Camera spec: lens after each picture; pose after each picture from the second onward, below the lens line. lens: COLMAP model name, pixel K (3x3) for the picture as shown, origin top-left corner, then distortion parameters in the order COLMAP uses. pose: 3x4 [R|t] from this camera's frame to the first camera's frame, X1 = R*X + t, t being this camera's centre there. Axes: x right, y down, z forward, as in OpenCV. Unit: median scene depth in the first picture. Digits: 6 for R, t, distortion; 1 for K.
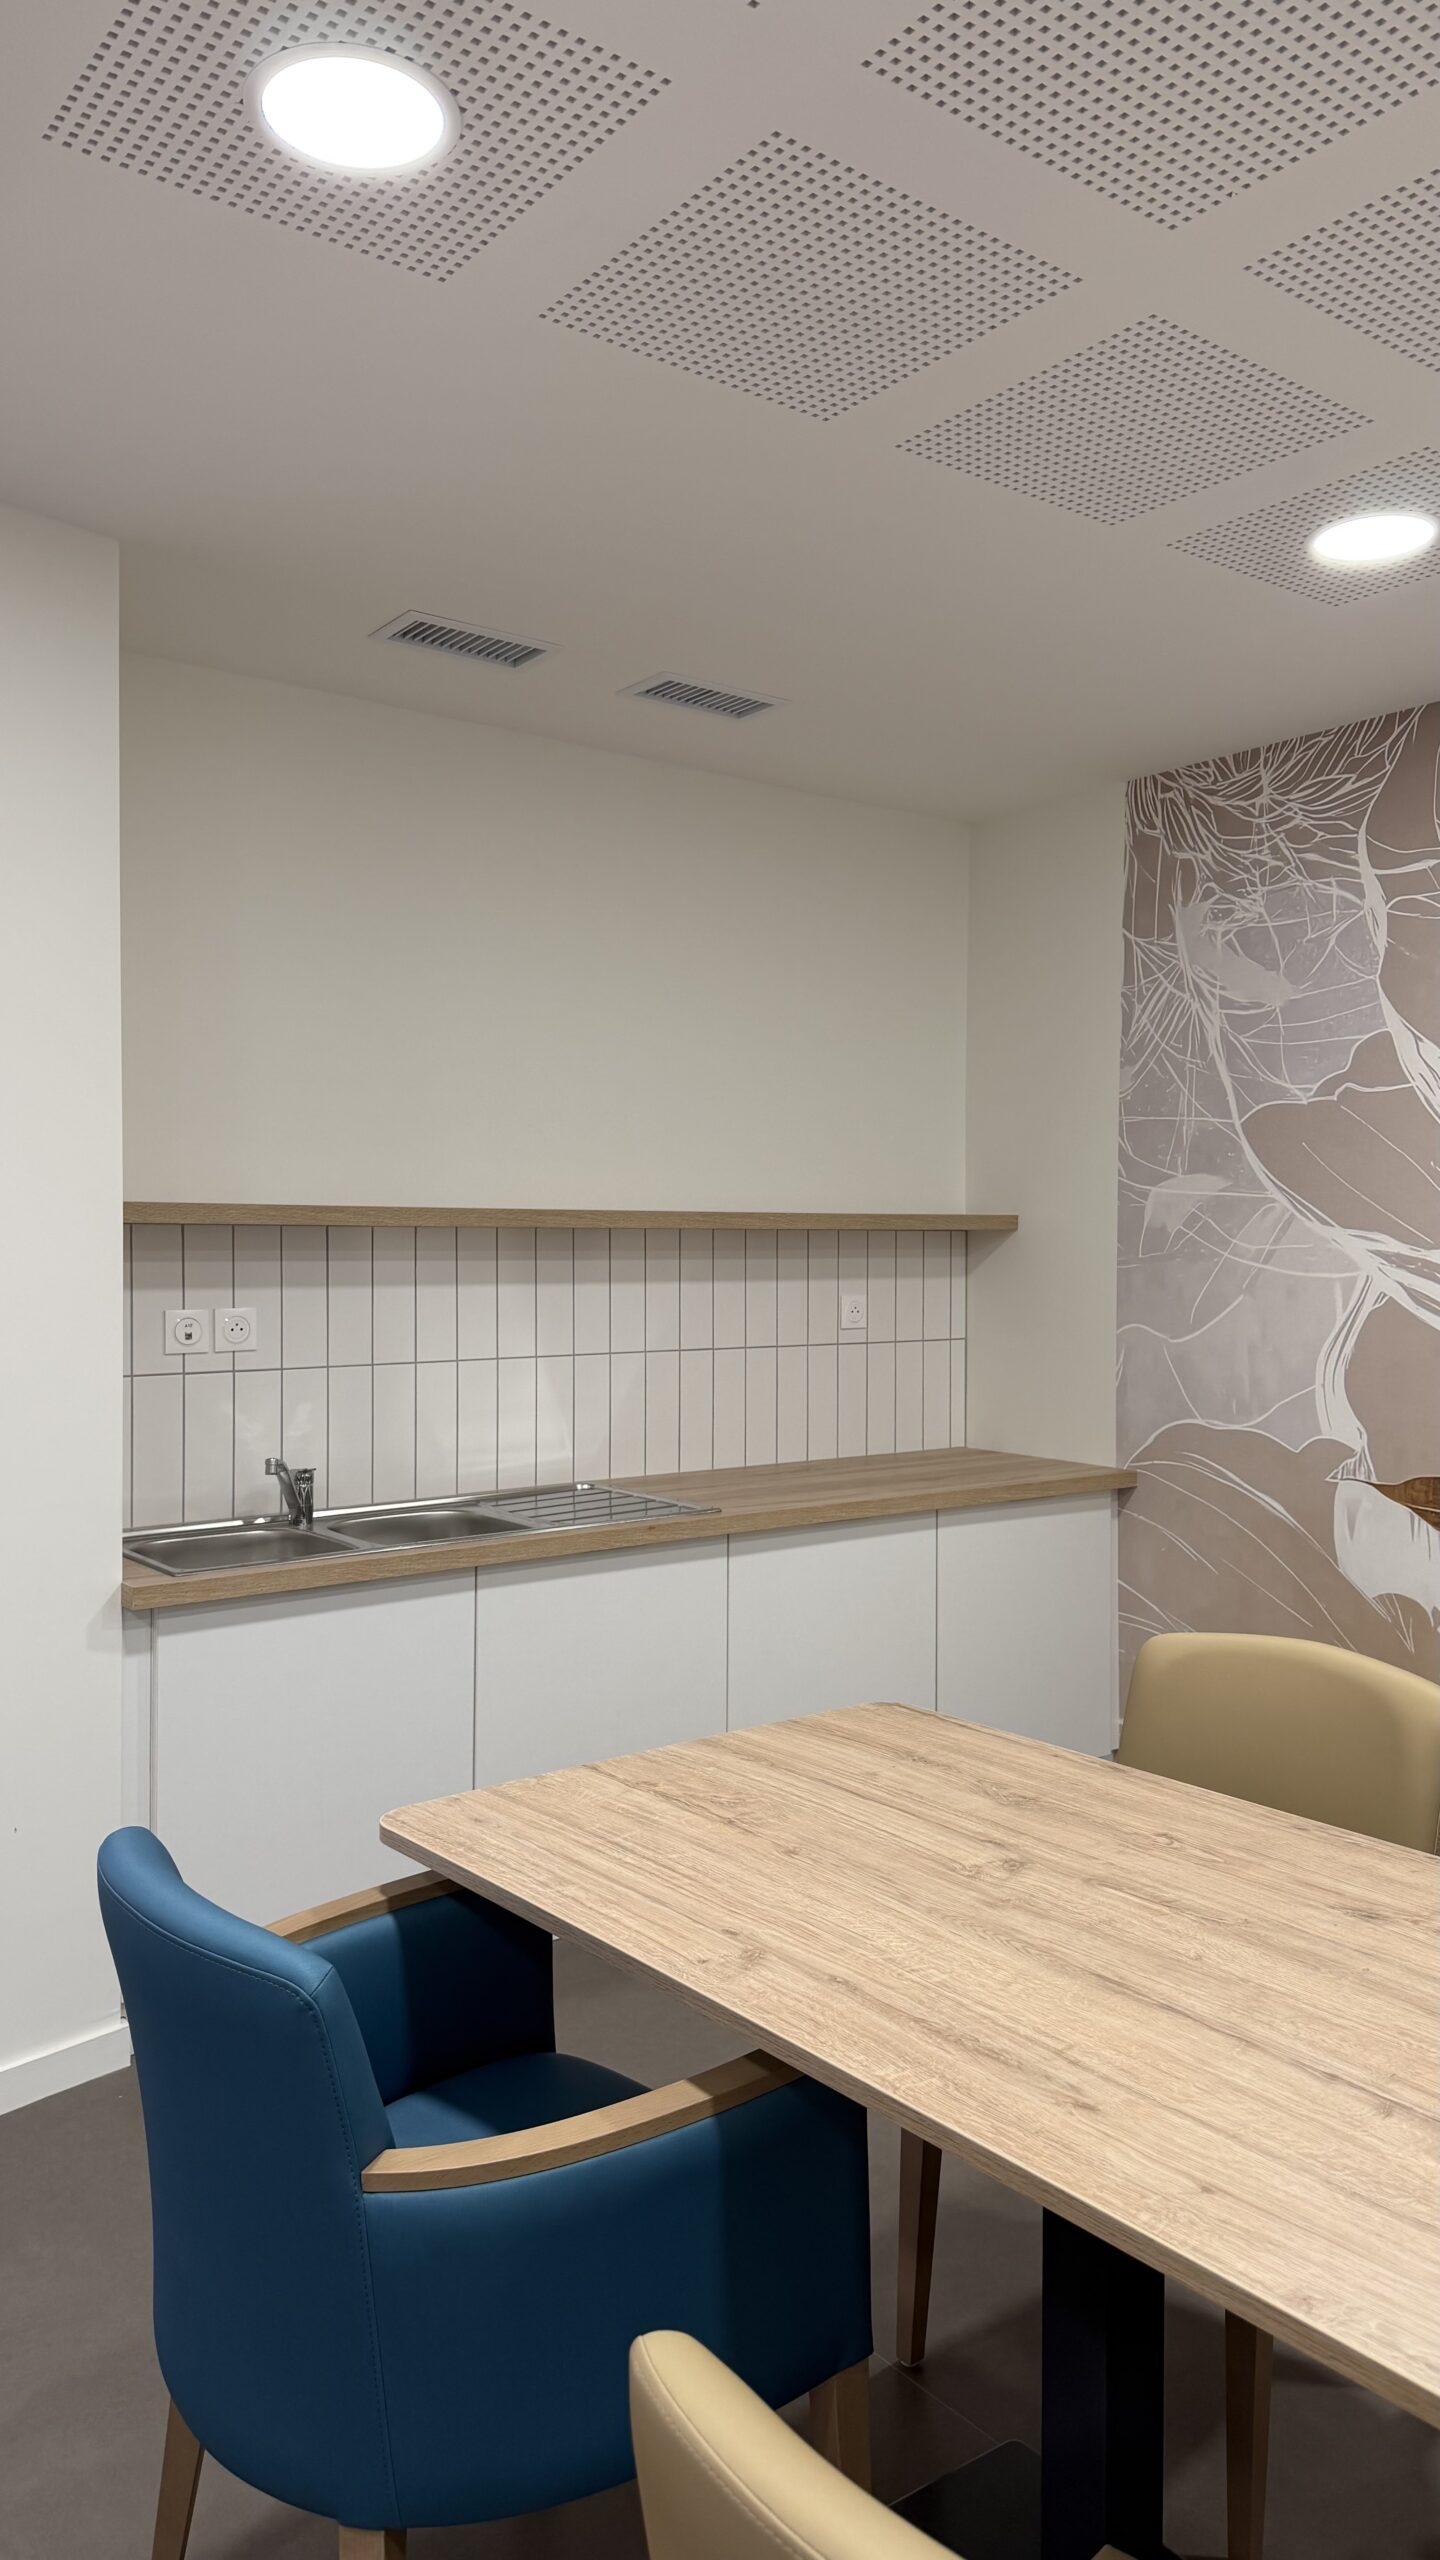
lens RADIAL K [[1796.2, 0, 719.4], [0, 1796.2, 1277.8], [0, 0, 1]] dist [0.010725, 0.000432]
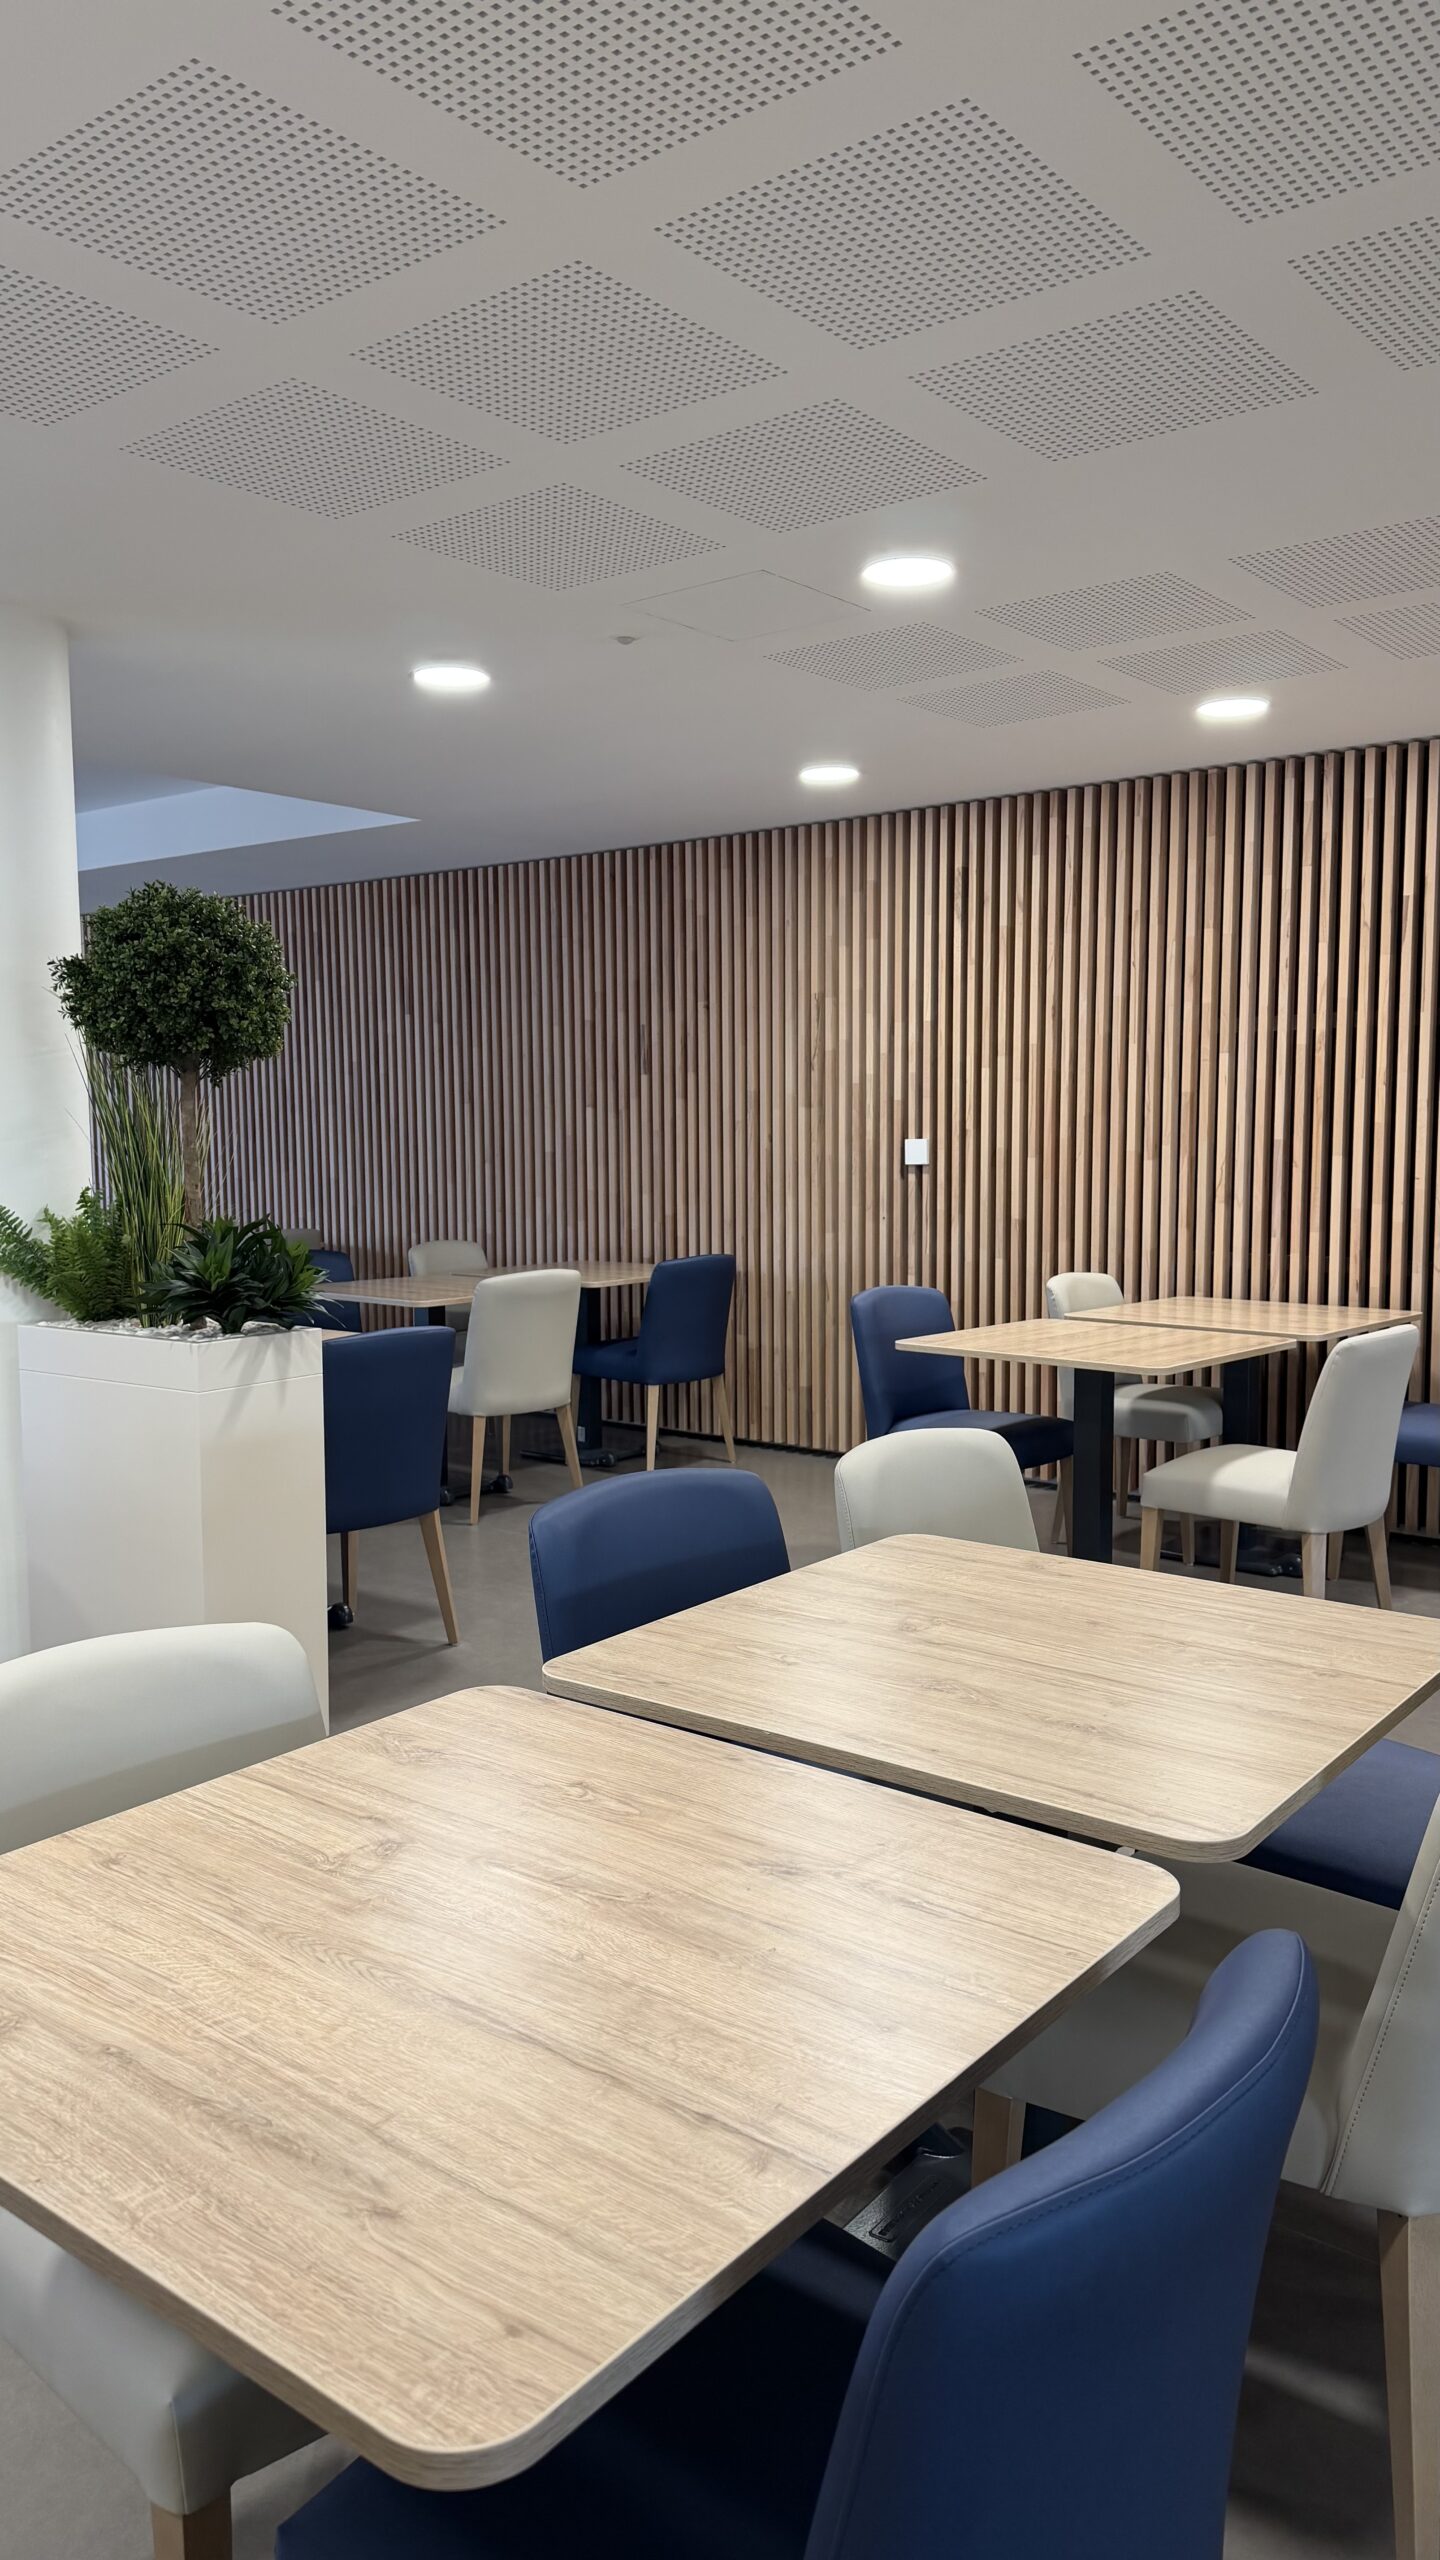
lens RADIAL K [[1796.2, 0, 714.6], [0, 1796.2, 1289.3], [0, 0, 1]] dist [0.010725, 0.000432]
pose [[-0.970601, 0.043337, -0.236760, 0.530544], [0.016643, 0.993387, 0.113606, -0.031503], [0.240117, 0.106325, -0.964903, 1.986174]]
